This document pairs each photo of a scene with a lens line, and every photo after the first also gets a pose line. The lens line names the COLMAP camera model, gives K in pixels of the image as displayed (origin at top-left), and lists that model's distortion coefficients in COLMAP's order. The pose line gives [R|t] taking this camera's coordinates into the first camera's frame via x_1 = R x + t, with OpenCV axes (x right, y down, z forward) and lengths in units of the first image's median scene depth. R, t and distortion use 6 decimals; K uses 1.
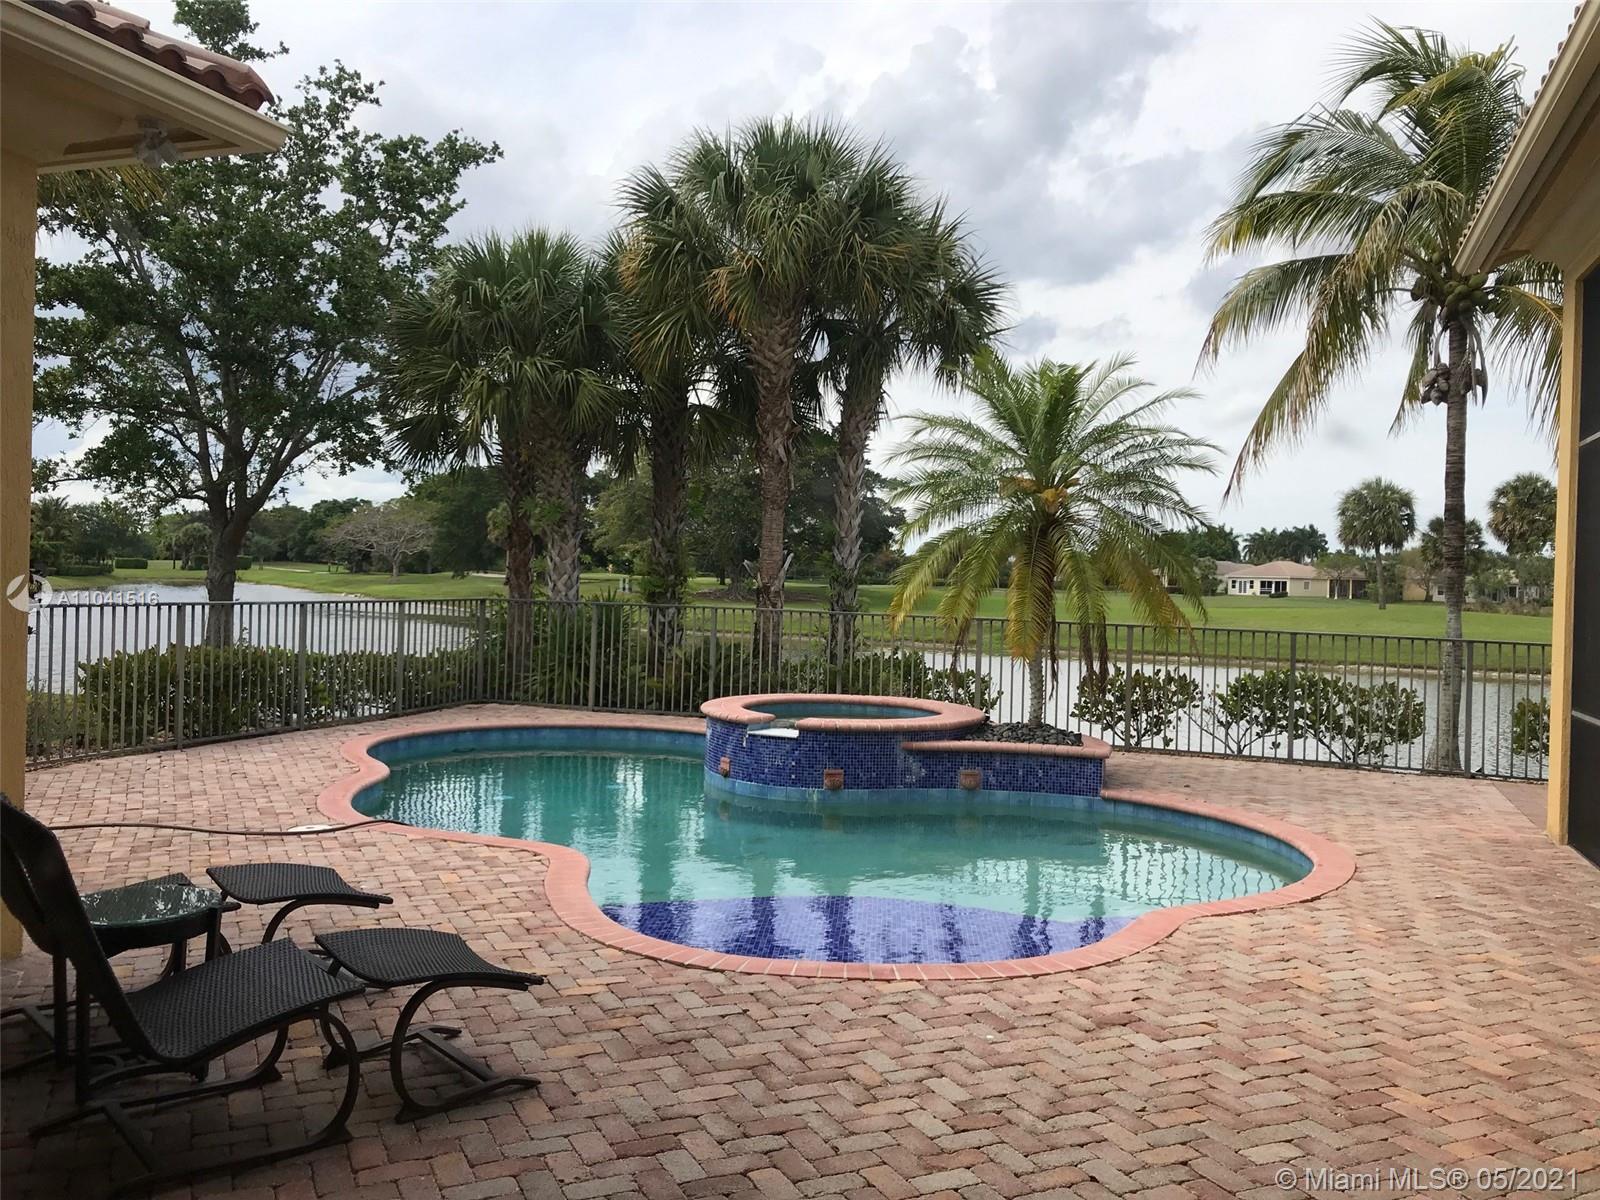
lens RADIAL K [[1351.1, 0, 800.0], [0, 1351.1, 600.0], [0, 0, 1]] dist [0.011763, -0.004017]
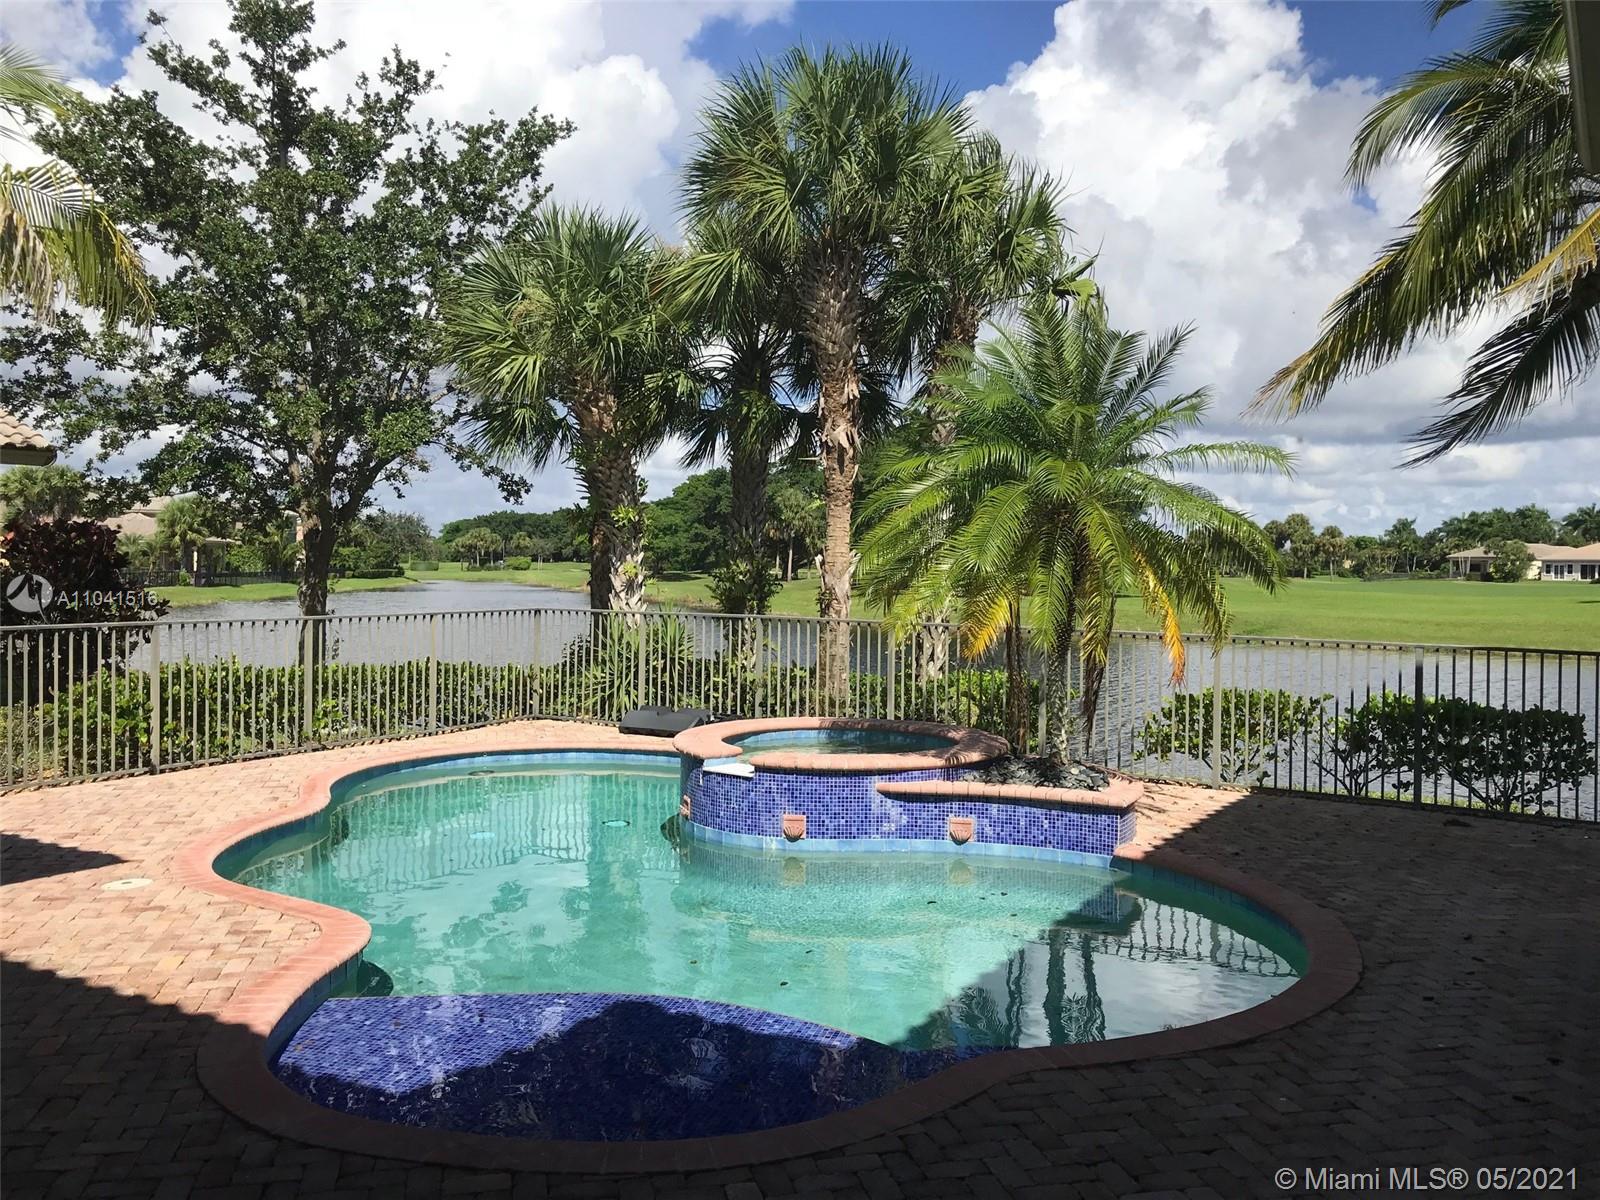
lens RADIAL K [[1351.1, 0, 800.0], [0, 1351.1, 600.0], [0, 0, 1]] dist [0.011763, -0.004017]
pose [[0.978711, -0.011766, -0.204904, 0.172365], [0.012960, 0.999906, 0.004486, -0.010889], [0.204832, -0.007046, 0.978772, 0.146640]]
